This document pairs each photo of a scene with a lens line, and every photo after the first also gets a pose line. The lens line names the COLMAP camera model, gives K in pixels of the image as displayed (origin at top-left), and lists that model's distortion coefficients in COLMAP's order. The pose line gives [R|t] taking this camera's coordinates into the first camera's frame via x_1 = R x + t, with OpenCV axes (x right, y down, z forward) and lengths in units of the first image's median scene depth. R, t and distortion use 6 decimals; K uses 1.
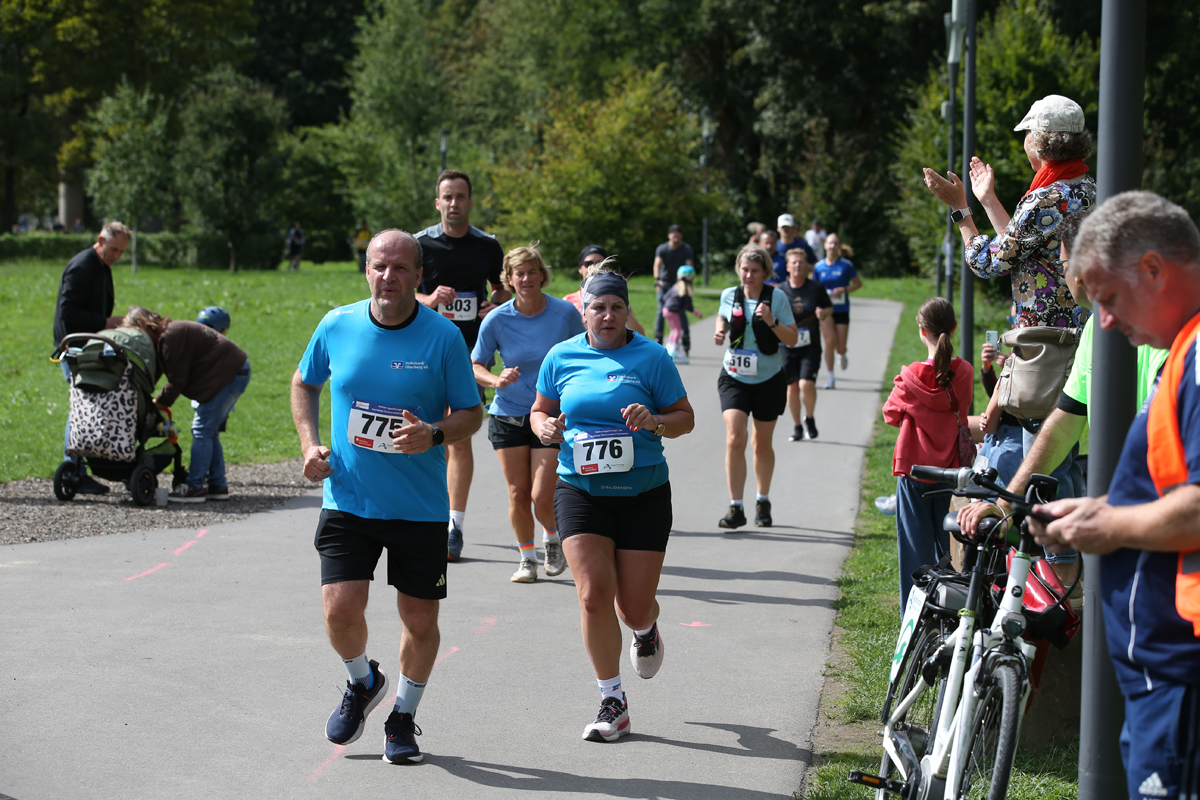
lens RADIAL K [[3510.1, 0, 599.7], [0, 3510.1, 399.6], [0, 0, 1]] dist [-0.009728, 0.000000]
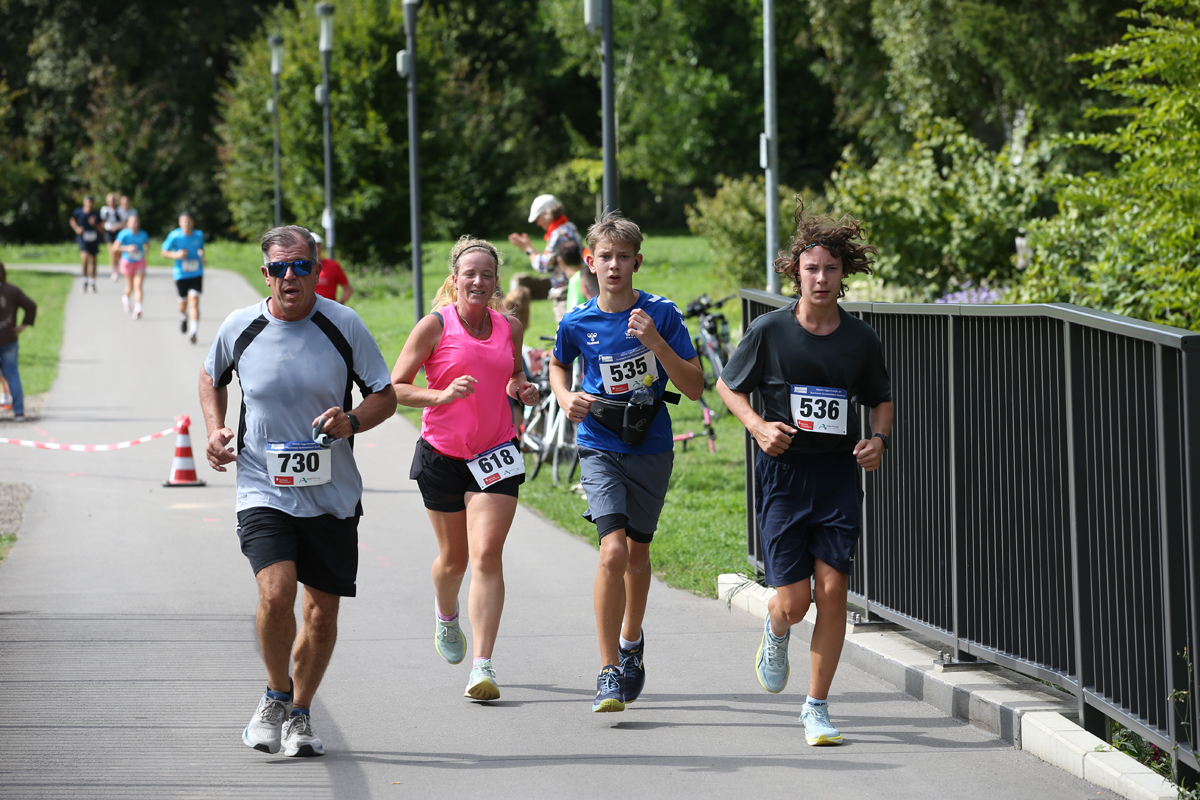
lens RADIAL K [[5015.7, 0, 599.9], [0, 5015.7, 400.1], [0, 0, 1]] dist [0.419516, 0.000000]
pose [[0.981271, -0.039839, 0.188465, -0.059556], [0.040062, 0.999194, 0.002631, 0.006016], [-0.188418, 0.004969, 0.982076, -0.282473]]
